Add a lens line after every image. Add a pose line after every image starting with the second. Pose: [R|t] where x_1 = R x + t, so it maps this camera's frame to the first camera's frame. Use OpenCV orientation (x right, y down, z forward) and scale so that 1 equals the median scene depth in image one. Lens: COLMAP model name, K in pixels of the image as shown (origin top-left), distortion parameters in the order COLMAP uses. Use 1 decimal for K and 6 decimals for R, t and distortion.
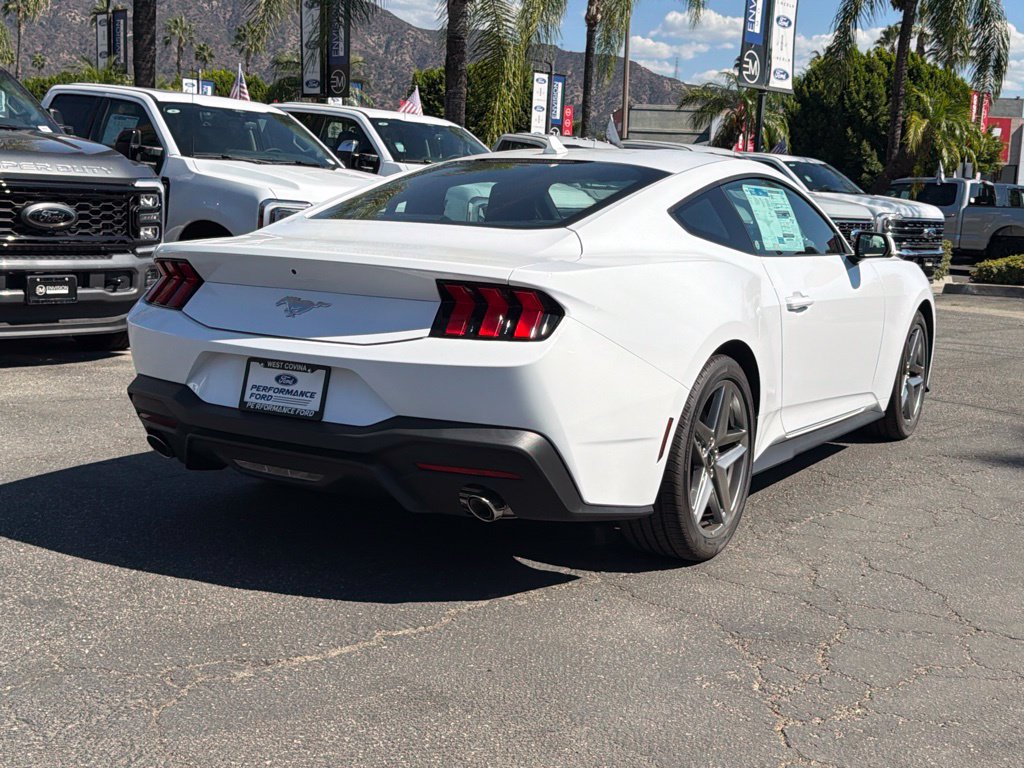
lens RADIAL K [[1206.7, 0, 509.8], [0, 1206.7, 381.3], [0, 0, 1]] dist [0.101970, 0.000000]
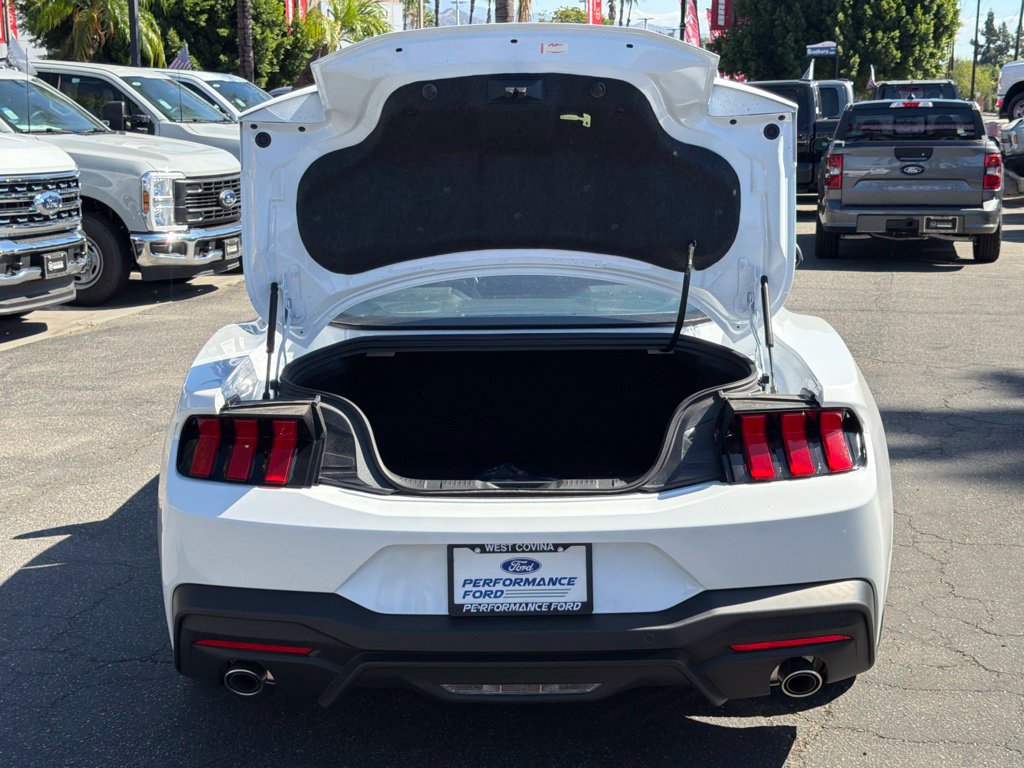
lens RADIAL K [[1525.5, 0, 497.8], [0, 1525.5, 388.8], [0, 0, 1]] dist [0.110254, 0.000000]
pose [[0.866527, -0.138207, 0.479613, -0.624873], [0.117932, 0.990384, 0.072323, -0.176348], [-0.484997, -0.006109, 0.874494, 0.189175]]
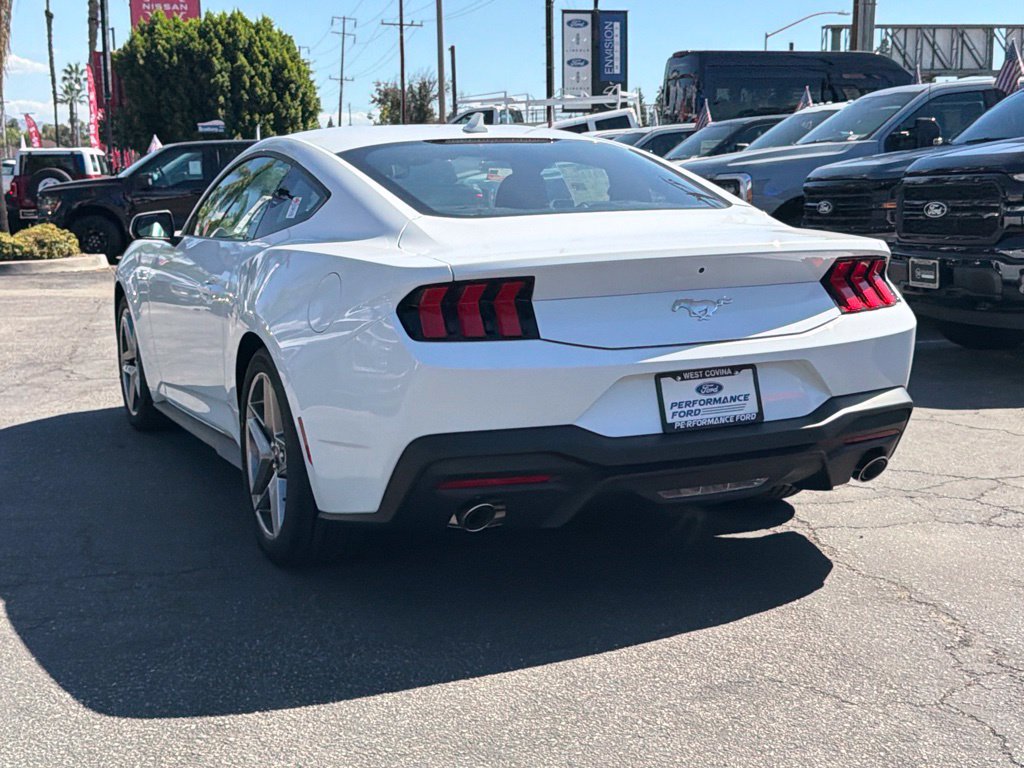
lens RADIAL K [[1380.1, 0, 519.0], [0, 1380.1, 403.1], [0, 0, 1]] dist [0.106115, 0.000000]
pose [[0.563536, -0.180999, 0.806019, -1.099417], [0.162424, 0.980933, 0.106717, -0.124147], [-0.809967, 0.070778, 0.582190, 0.505908]]
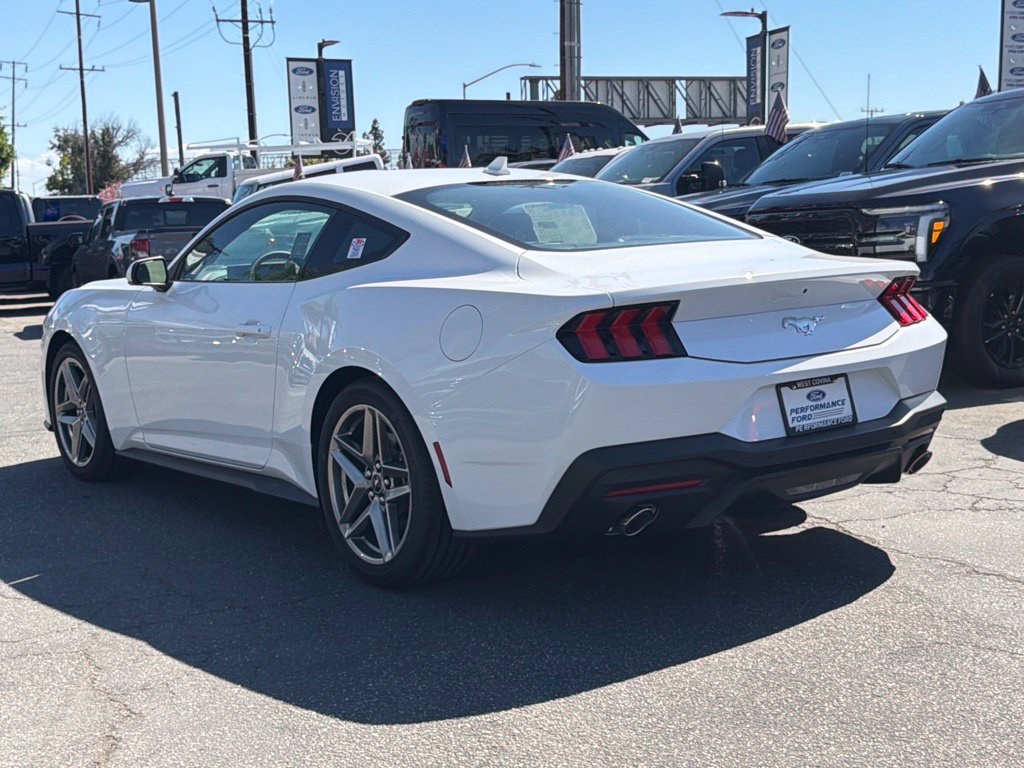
lens RADIAL K [[1380.1, 0, 512.6], [0, 1380.1, 384.8], [0, 0, 1]] dist [0.106115, 0.000000]
pose [[0.371298, -0.165840, 0.913584, -1.344245], [0.188879, 0.976838, 0.100558, -0.175944], [-0.909100, 0.135220, 0.394022, 0.762842]]
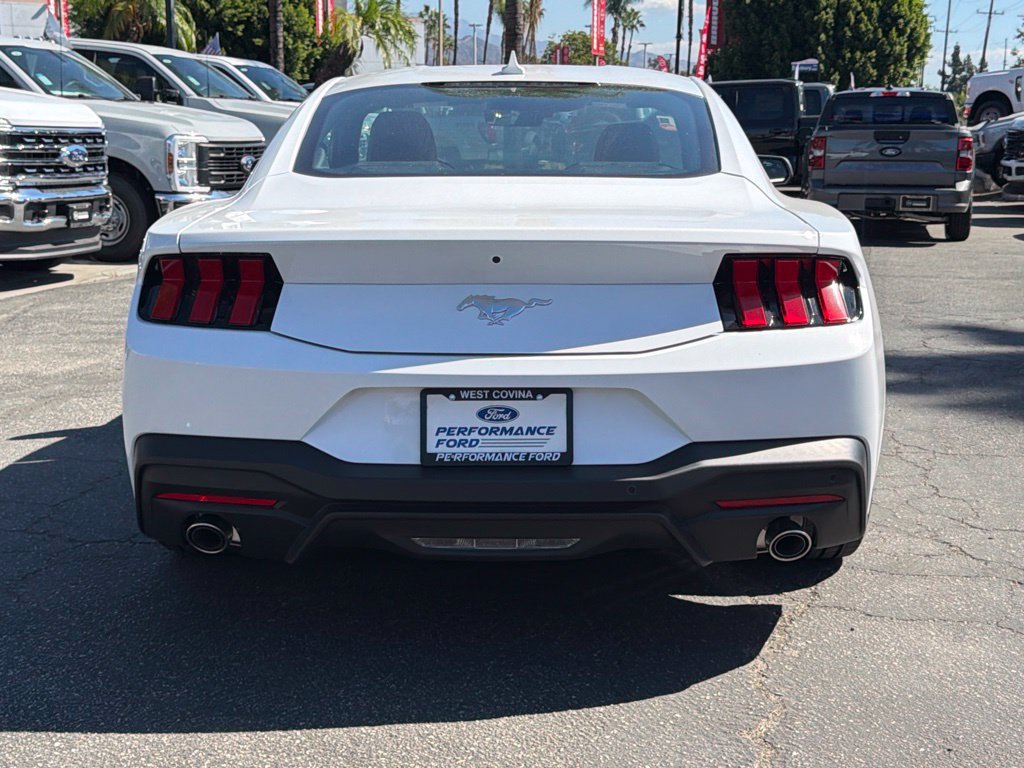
lens RADIAL K [[1380.1, 0, 514.1], [0, 1380.1, 386.3], [0, 0, 1]] dist [0.106115, 0.000000]
pose [[0.865849, -0.127668, 0.483742, -0.556910], [0.102777, 0.991661, 0.077755, -0.077869], [-0.489635, -0.017606, 0.871750, 0.295812]]
